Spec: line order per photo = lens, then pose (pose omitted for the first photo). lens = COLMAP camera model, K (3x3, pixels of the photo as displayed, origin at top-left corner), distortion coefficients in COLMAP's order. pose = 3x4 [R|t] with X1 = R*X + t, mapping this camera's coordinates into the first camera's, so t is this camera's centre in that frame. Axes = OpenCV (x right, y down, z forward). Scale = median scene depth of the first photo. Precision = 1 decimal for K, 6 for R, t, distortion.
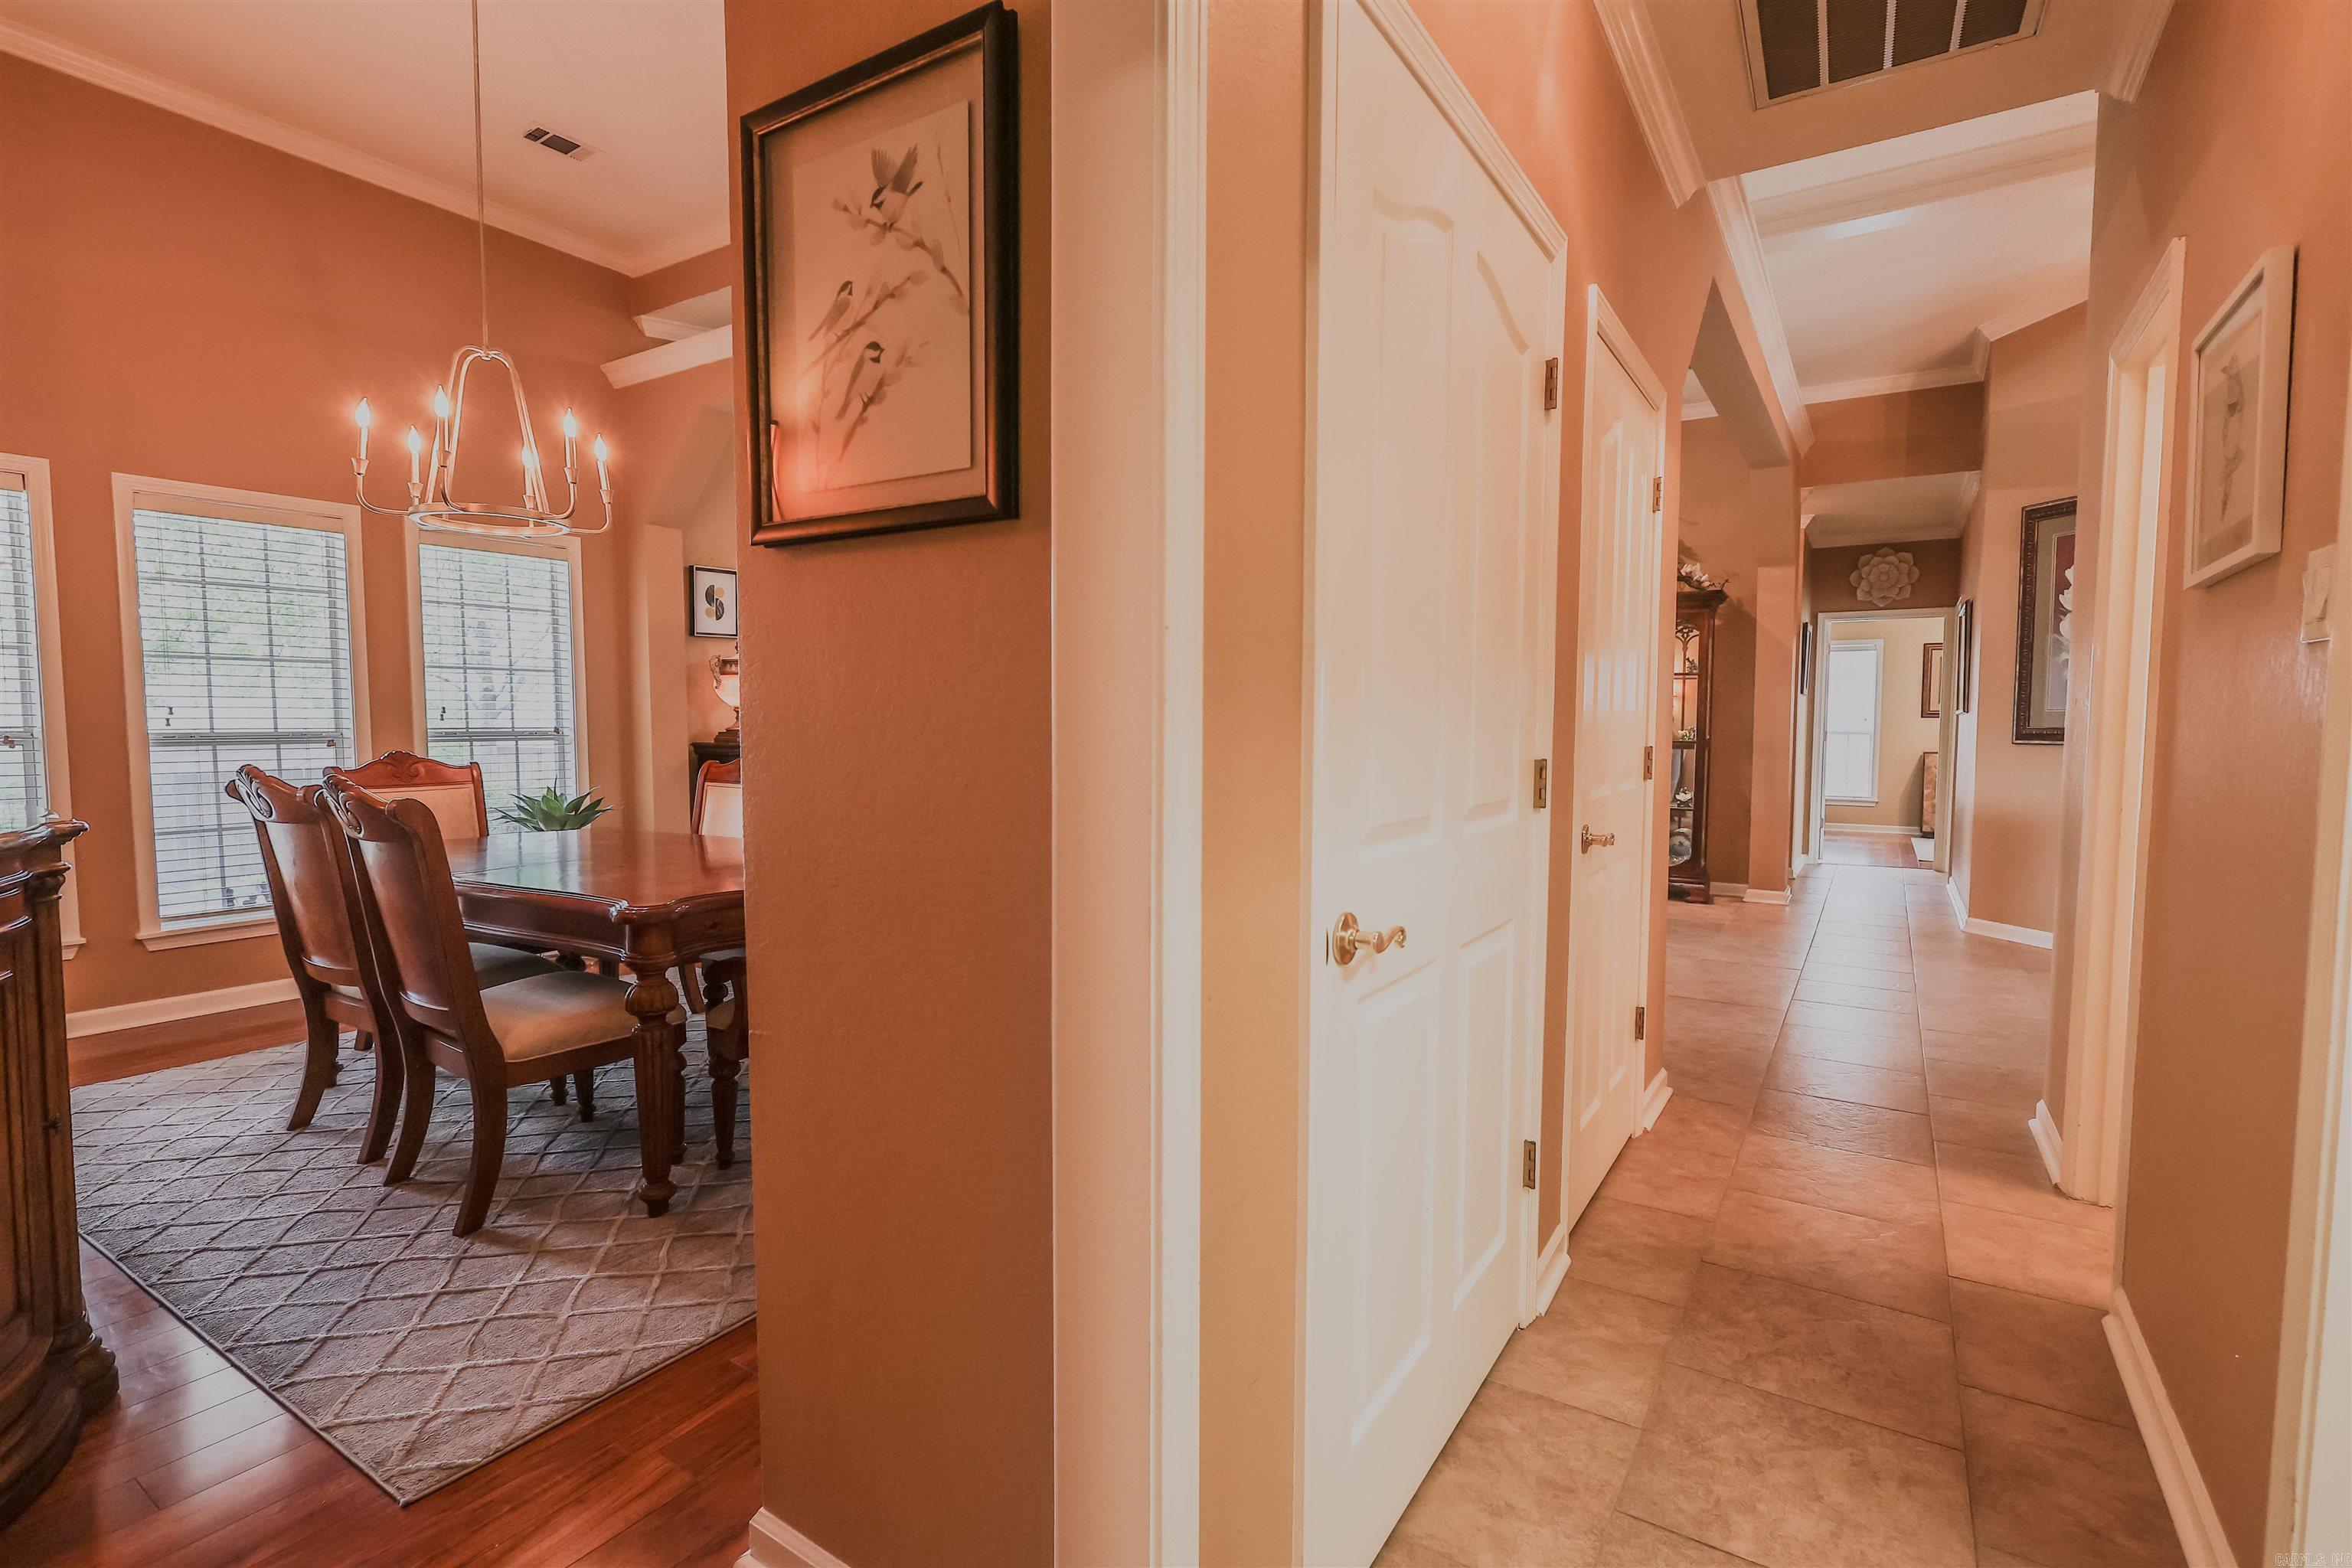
lens RADIAL K [[1075.3, 0, 1176.0], [0, 1075.3, 784.0], [0, 0, 1]] dist [0.000574, -0.000311]
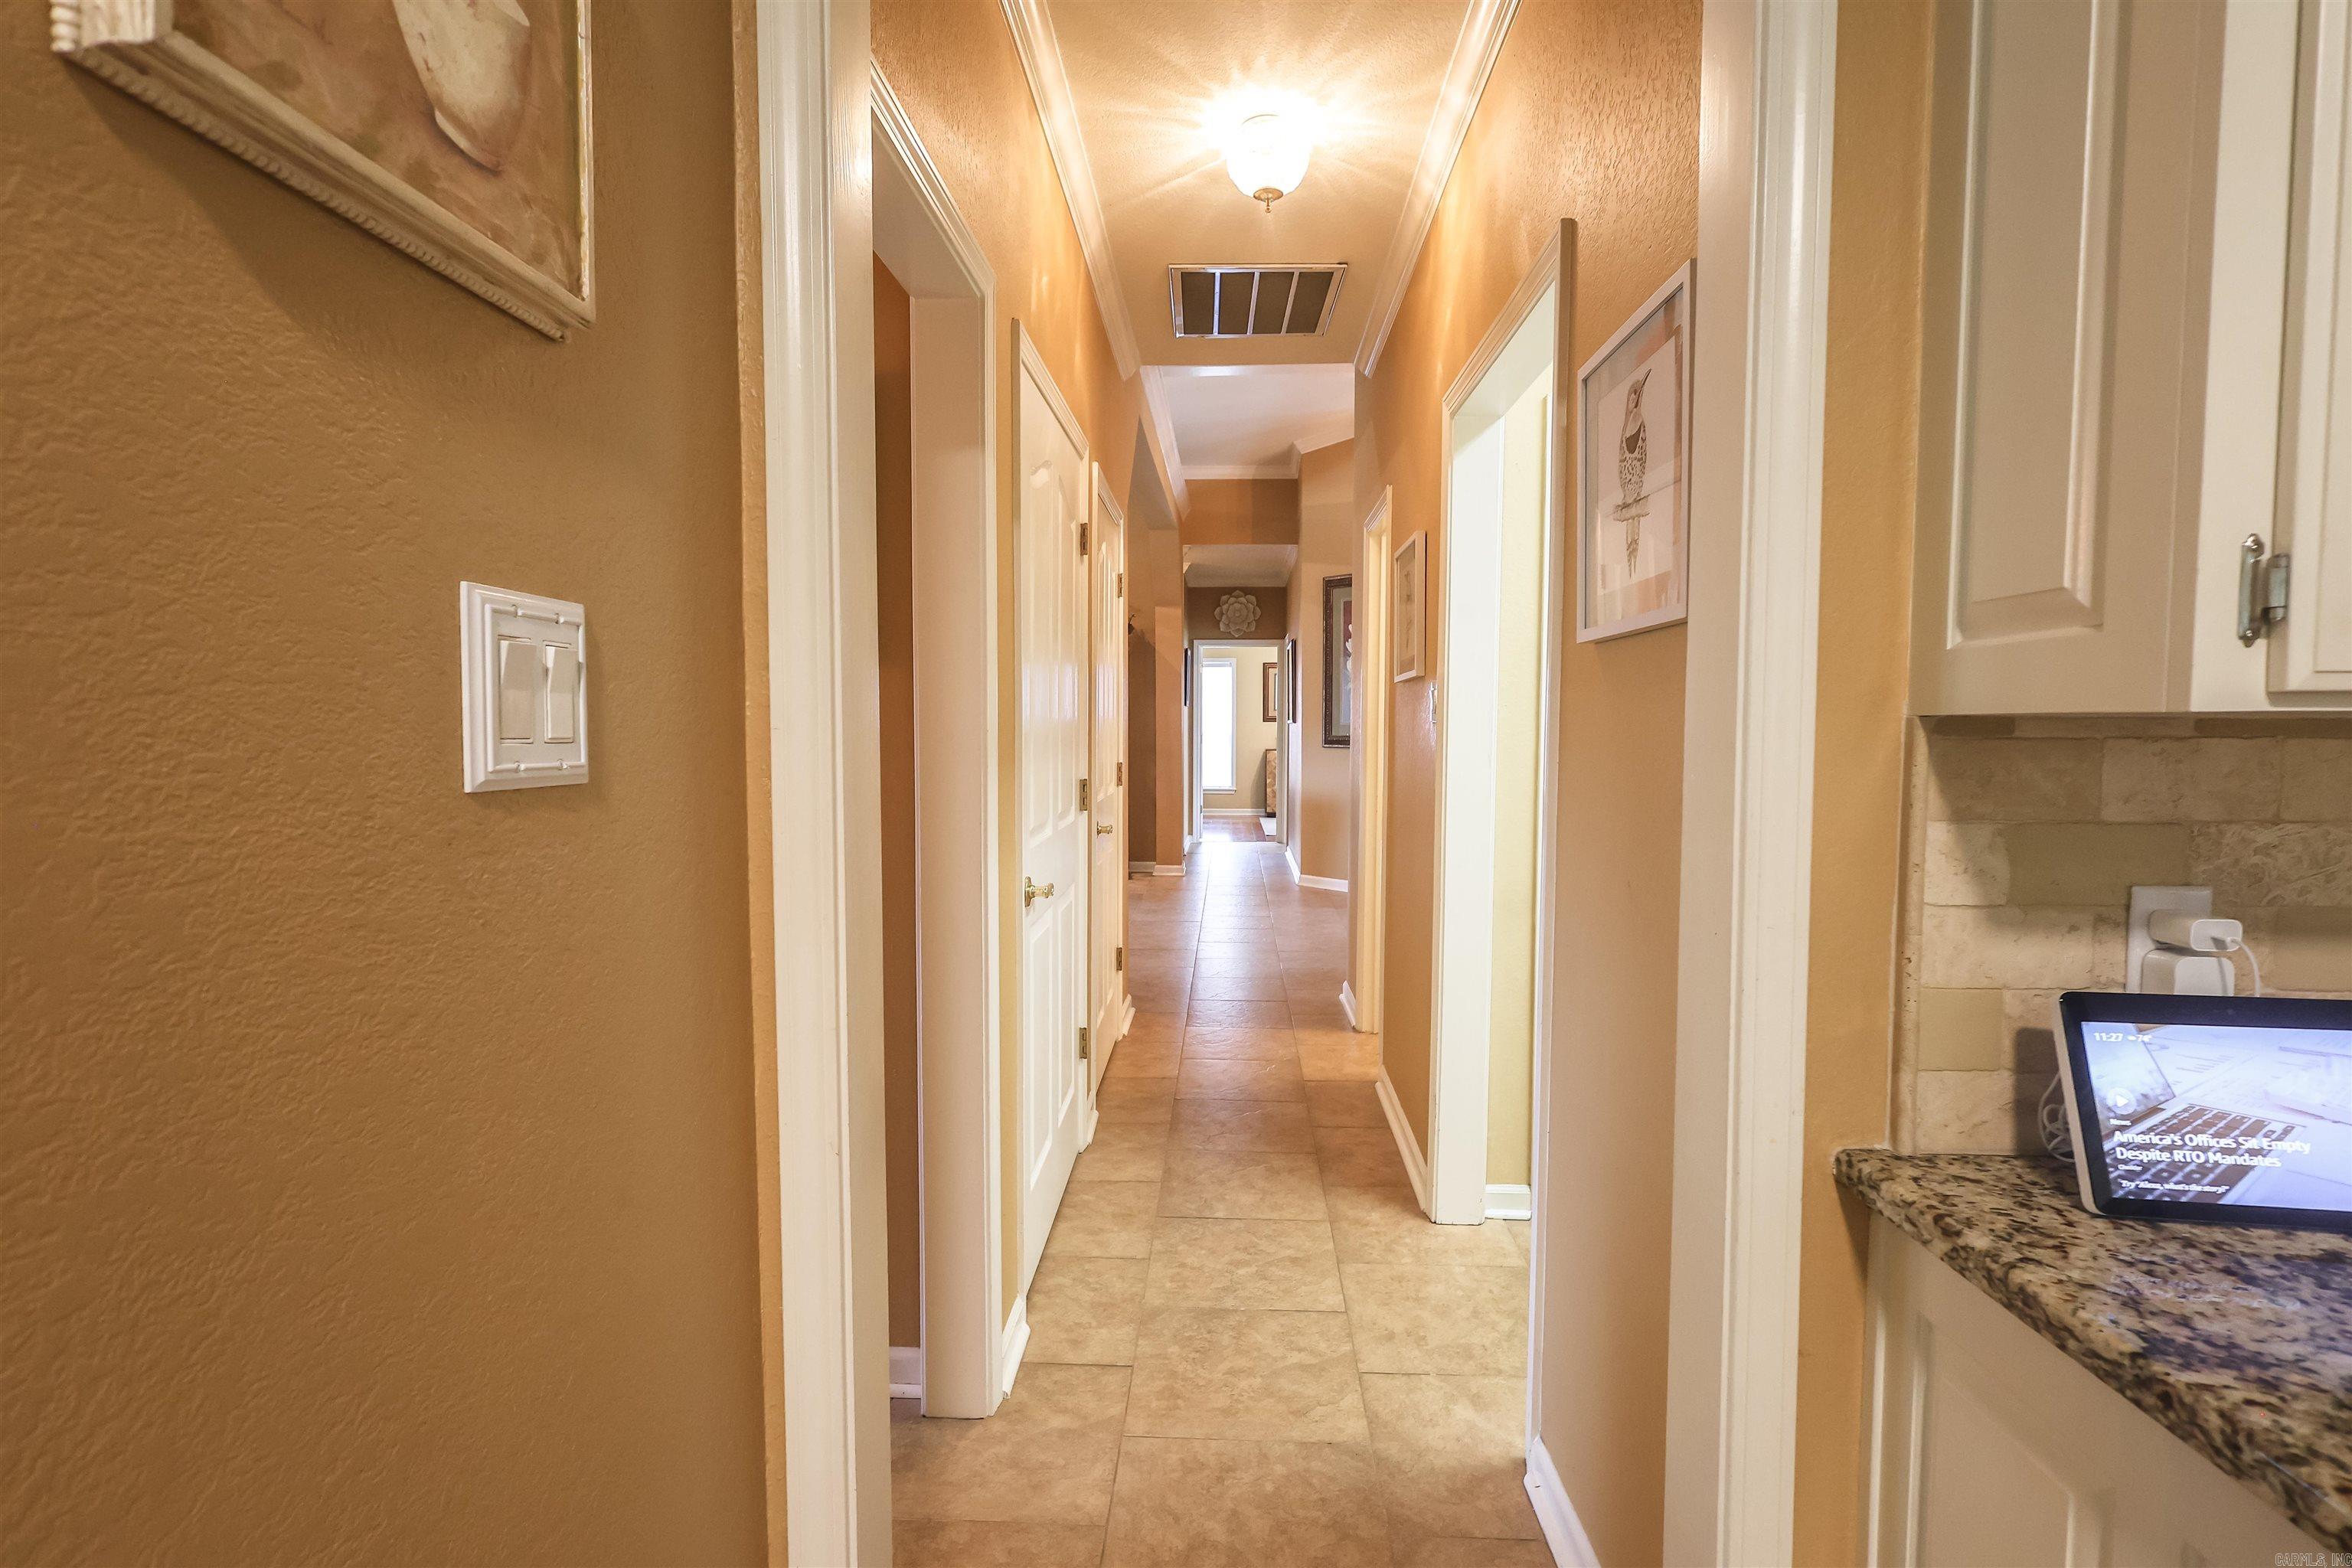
lens RADIAL K [[1099.5, 0, 1176.0], [0, 1099.5, 784.0], [0, 0, 1]] dist [-0.000207, 0.000369]
pose [[0.862881, -0.030864, 0.504464, -0.194042], [0.030614, 0.999493, 0.008788, -0.014647], [-0.504479, 0.007861, 0.863388, -0.244122]]
